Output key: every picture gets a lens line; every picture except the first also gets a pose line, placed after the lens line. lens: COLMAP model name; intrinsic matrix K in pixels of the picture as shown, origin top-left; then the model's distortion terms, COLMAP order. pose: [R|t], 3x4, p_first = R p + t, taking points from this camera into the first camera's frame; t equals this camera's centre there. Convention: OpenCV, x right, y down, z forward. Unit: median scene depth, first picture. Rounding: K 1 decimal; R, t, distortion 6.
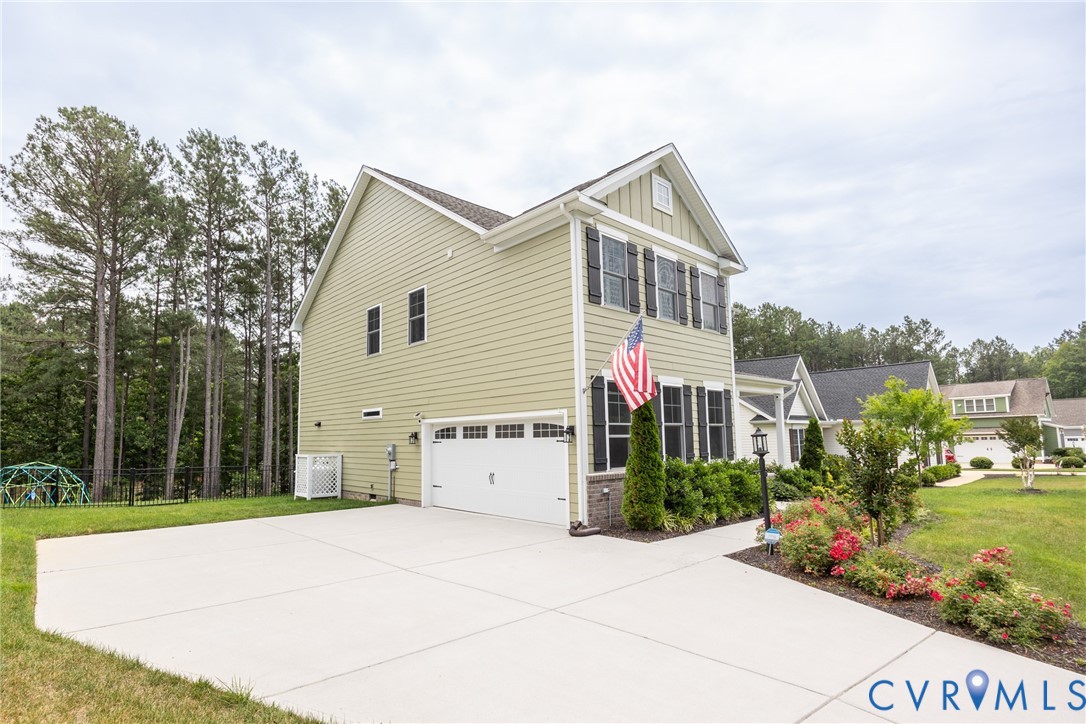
lens RADIAL K [[539.0, 0, 512.4], [0, 539.0, 389.8], [0, 0, 1]] dist [0.004722, 0.000639]
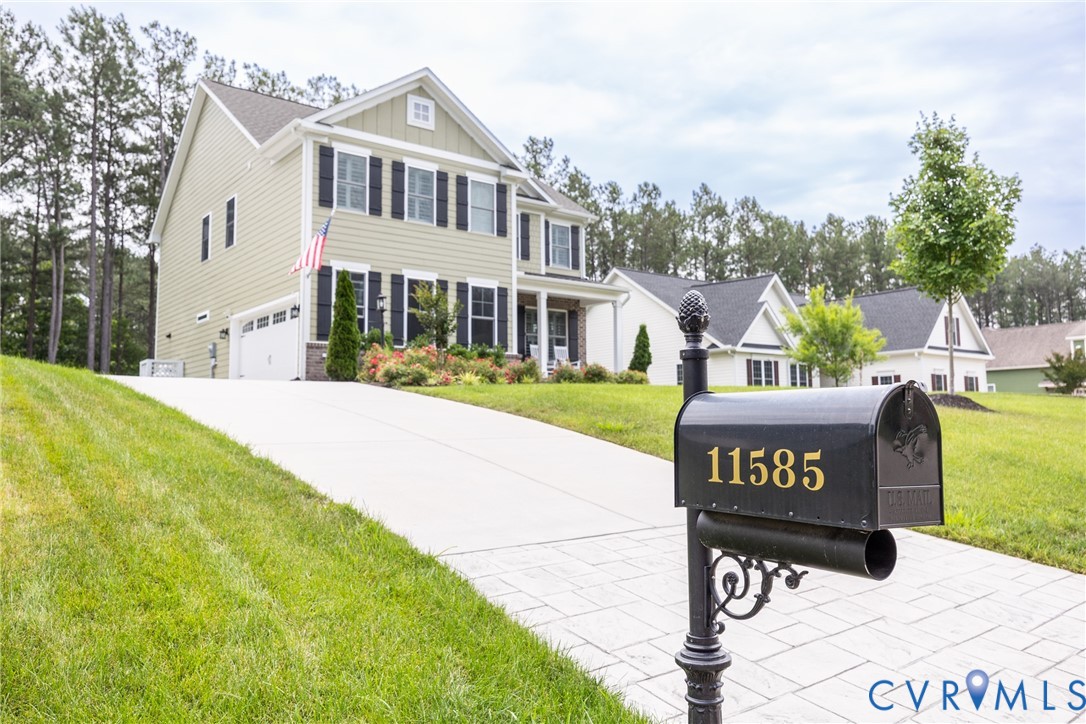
lens RADIAL K [[803.2, 0, 545.5], [0, 803.2, 361.6], [0, 0, 1]] dist [0.013033, -0.005974]
pose [[0.998907, 0.000458, -0.046739, 0.545783], [0.000280, 0.999875, 0.015795, 0.120679], [0.046741, -0.015791, 0.998782, -0.607581]]
